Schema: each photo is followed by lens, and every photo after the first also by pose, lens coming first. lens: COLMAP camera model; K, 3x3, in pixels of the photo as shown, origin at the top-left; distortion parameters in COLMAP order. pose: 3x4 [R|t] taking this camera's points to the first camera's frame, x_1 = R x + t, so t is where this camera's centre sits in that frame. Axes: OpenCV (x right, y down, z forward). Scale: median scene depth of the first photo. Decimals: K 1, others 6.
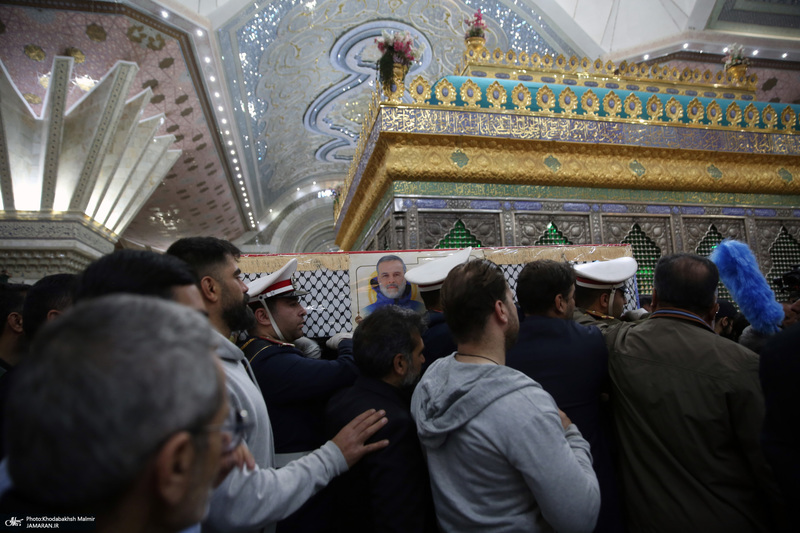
lens RADIAL K [[560.8, 0, 400.0], [0, 560.8, 266.5], [0, 0, 1]] dist [-0.001078, -0.001313]
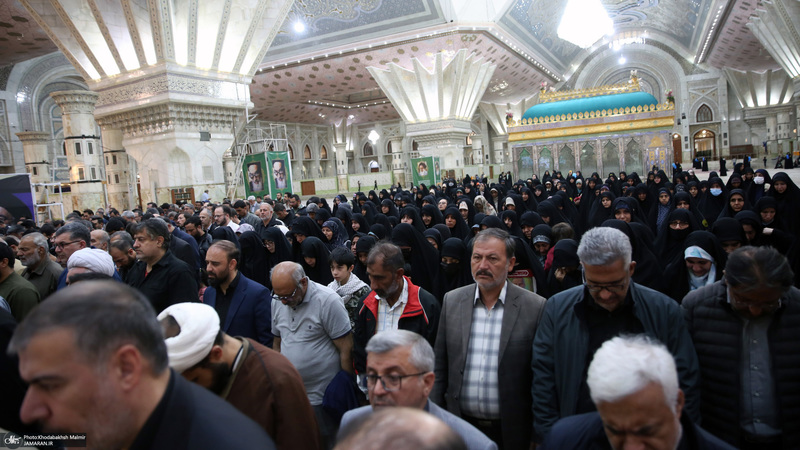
lens RADIAL K [[547.6, 0, 400.0], [0, 547.6, 225.0], [0, 0, 1]] dist [0.000340, 0.000274]
pose [[0.797894, 0.015424, -0.602600, 0.430702], [0.147140, 0.964450, 0.219512, -0.131965], [0.584564, -0.263814, 0.767260, -0.680630]]
